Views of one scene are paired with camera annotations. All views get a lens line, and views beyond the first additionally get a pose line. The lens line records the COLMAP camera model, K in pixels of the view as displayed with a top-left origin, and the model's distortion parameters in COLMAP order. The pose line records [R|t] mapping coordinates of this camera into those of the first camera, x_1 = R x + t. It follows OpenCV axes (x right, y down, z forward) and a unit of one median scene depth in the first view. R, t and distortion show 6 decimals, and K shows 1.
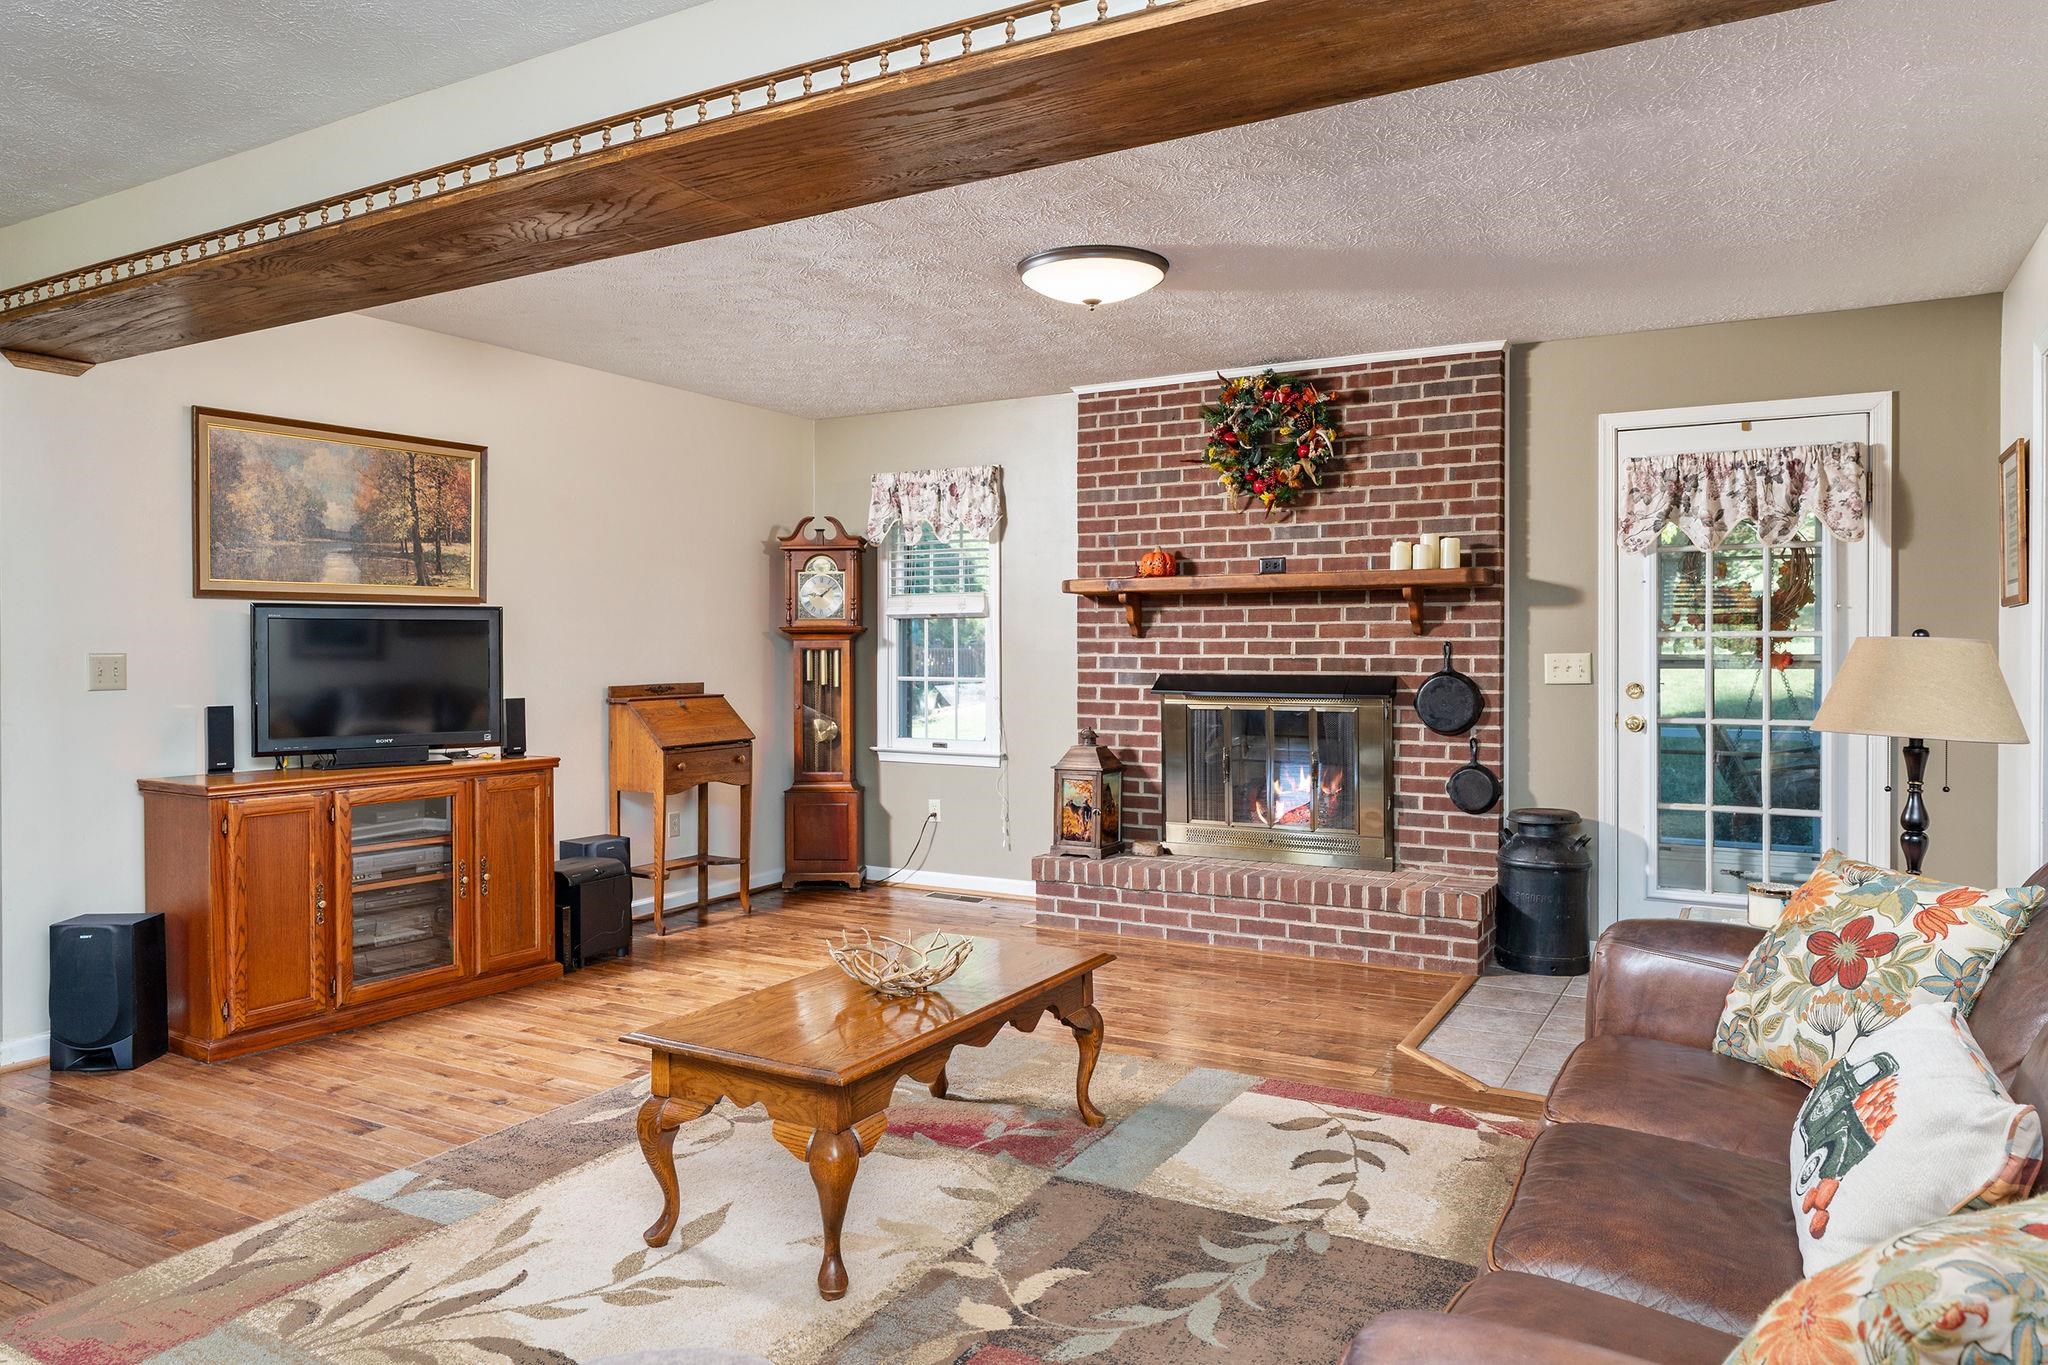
lens RADIAL K [[1345.2, 0, 986.8], [0, 1345.2, 651.8], [0, 0, 1]] dist [-0.000636, -0.000646]
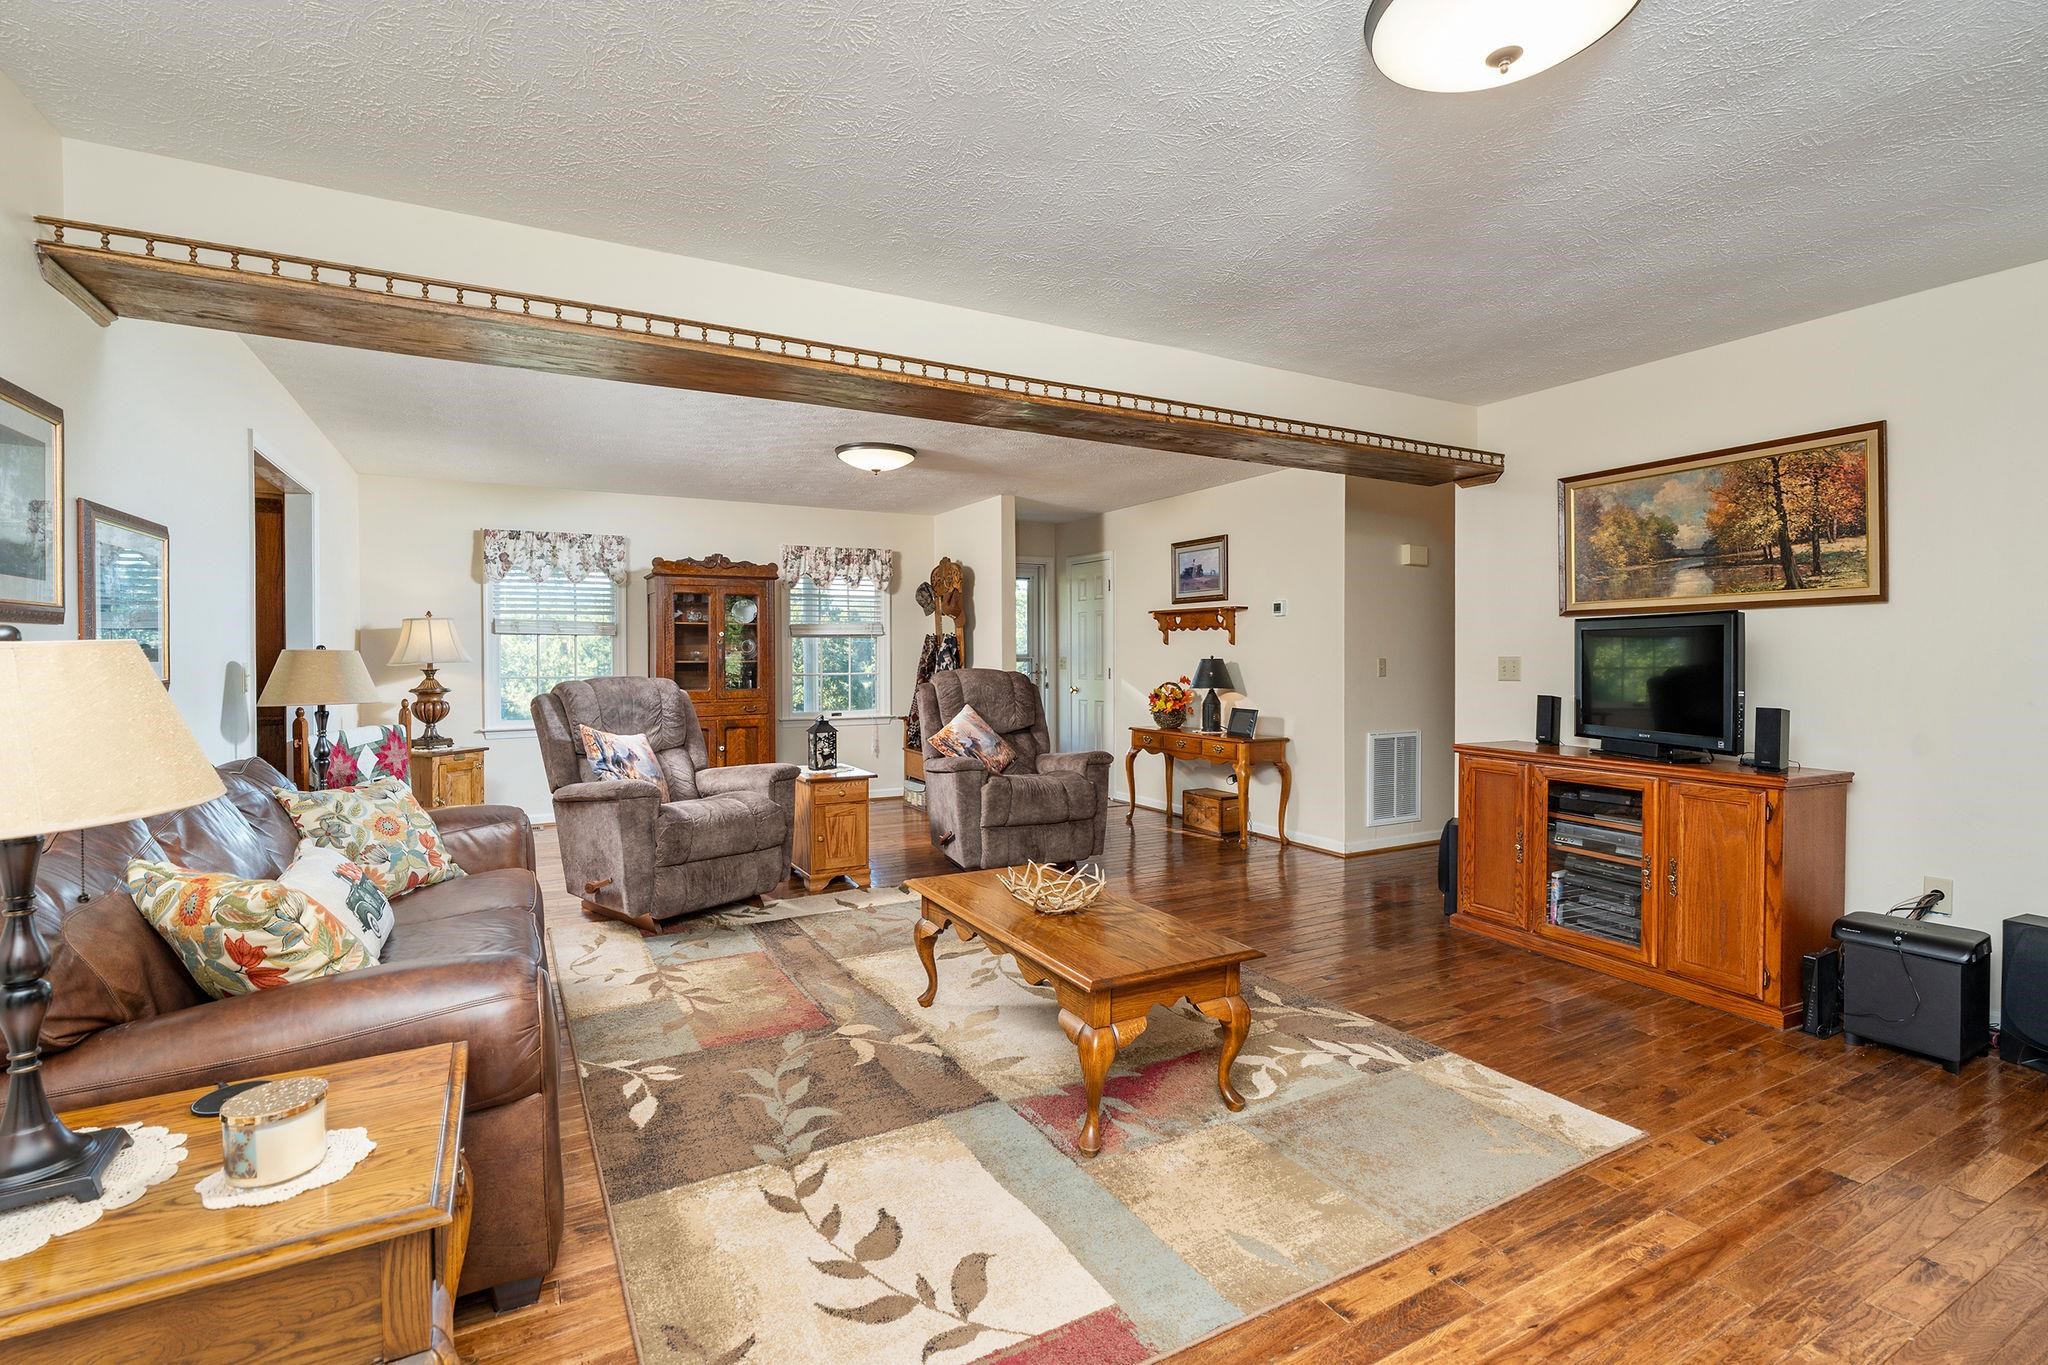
lens RADIAL K [[931.5, 0, 1013.8], [0, 931.5, 674.9], [0, 0, 1]] dist [-0.003629, 0.000429]
pose [[-0.520368, 0.022112, -0.853656, 0.520521], [0.000197, 0.999668, 0.025775, -0.005684], [0.853942, 0.013245, -0.520199, 1.010485]]
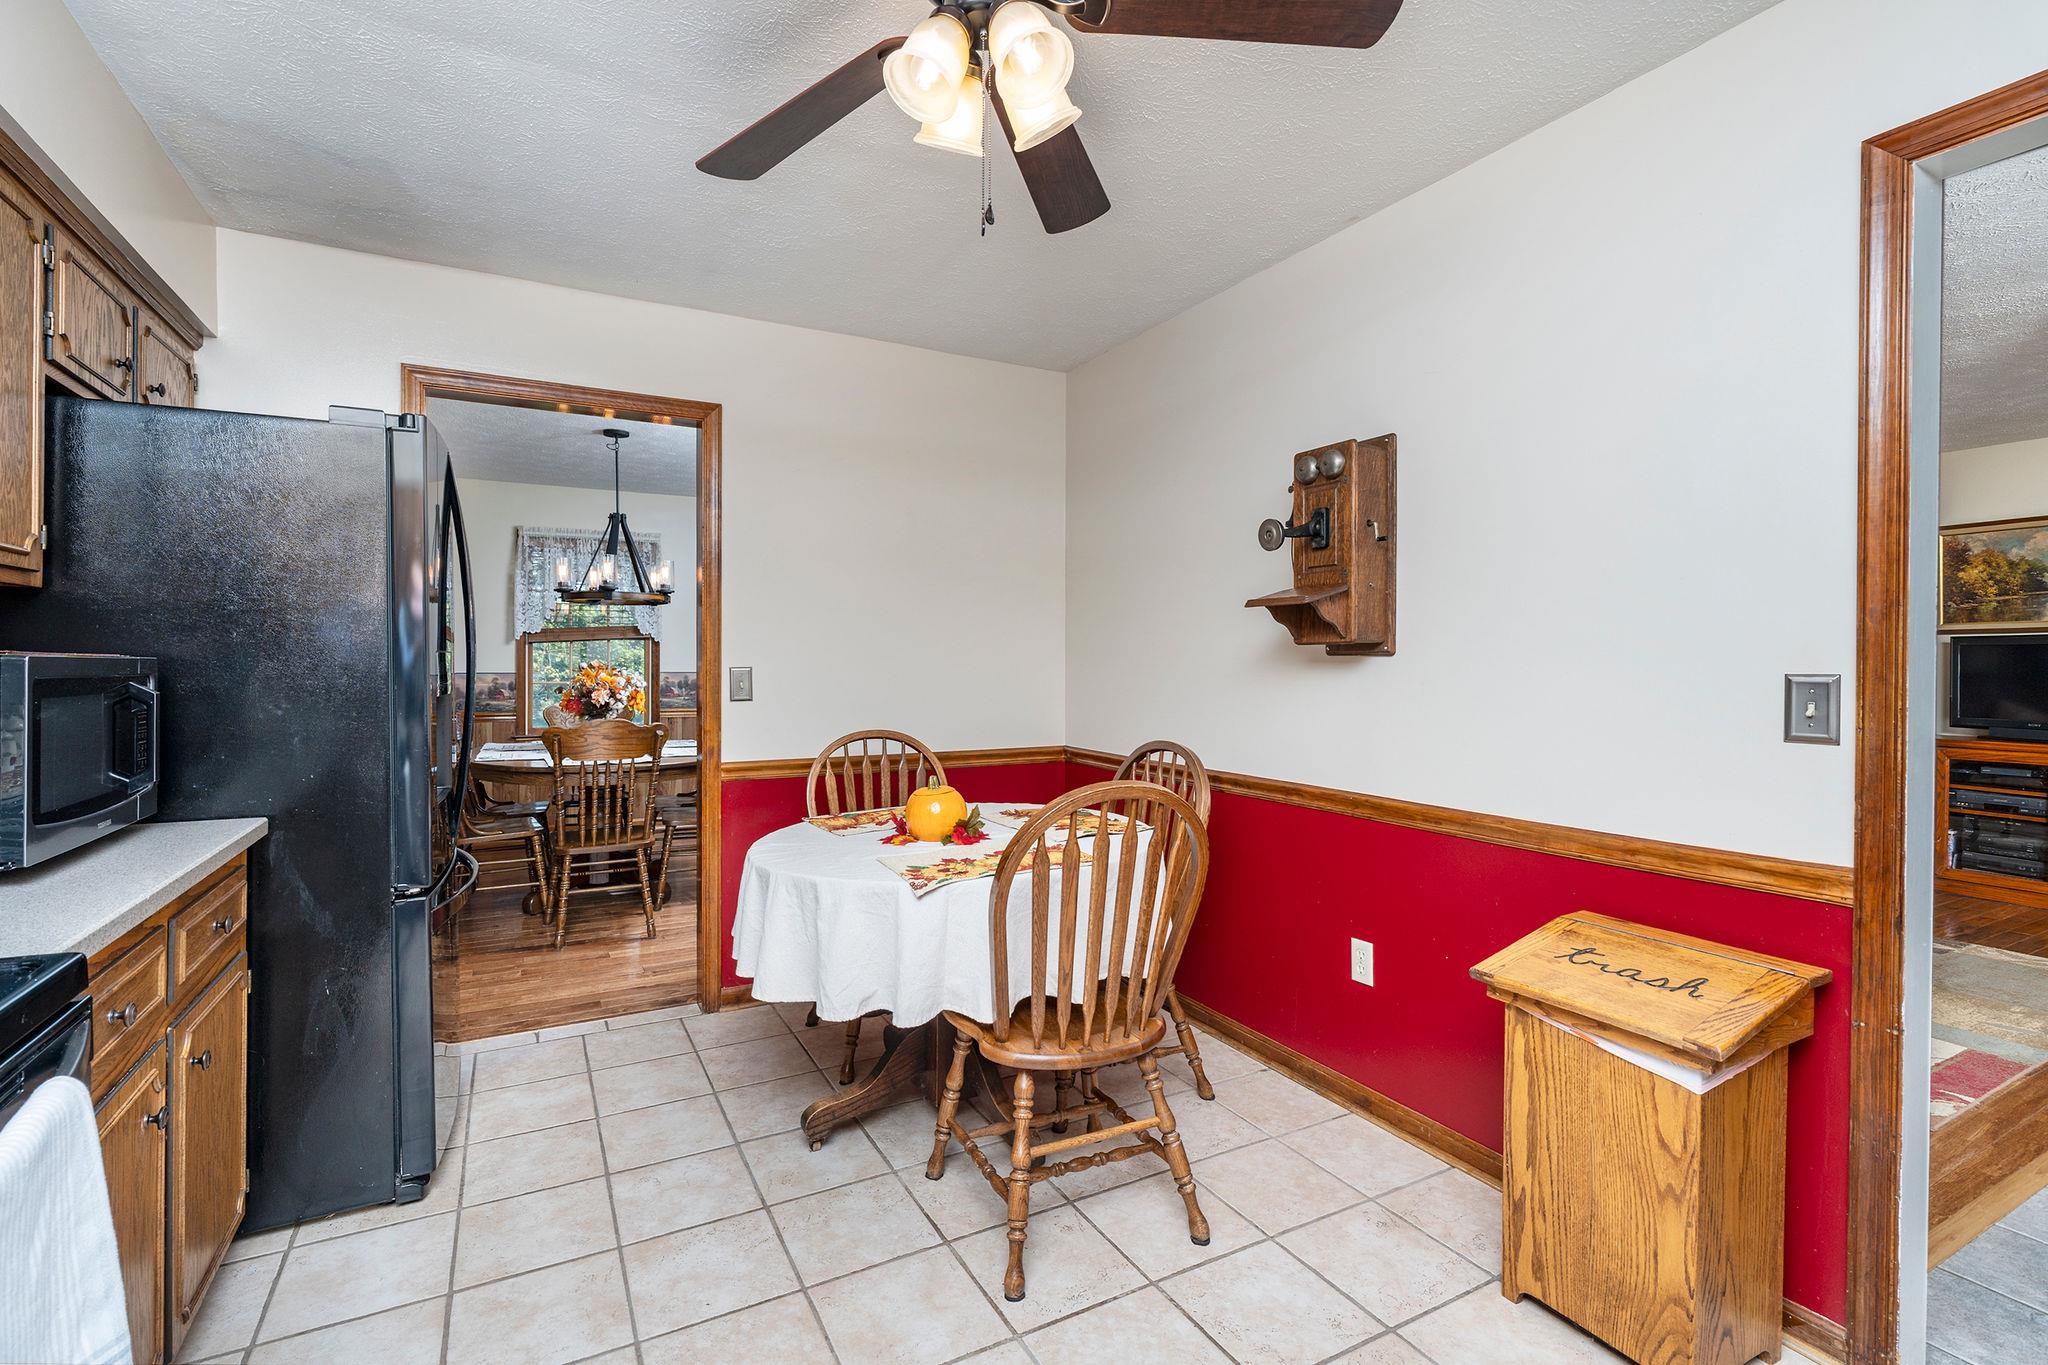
lens RADIAL K [[931.5, 0, 1004.0], [0, 931.5, 671.1], [0, 0, 1]] dist [-0.003629, 0.000429]
pose [[-0.532282, 0.010091, -0.846507, 1.098132], [-0.004011, 0.999888, 0.014442, -0.005065], [0.846557, 0.011082, -0.532182, 0.612584]]
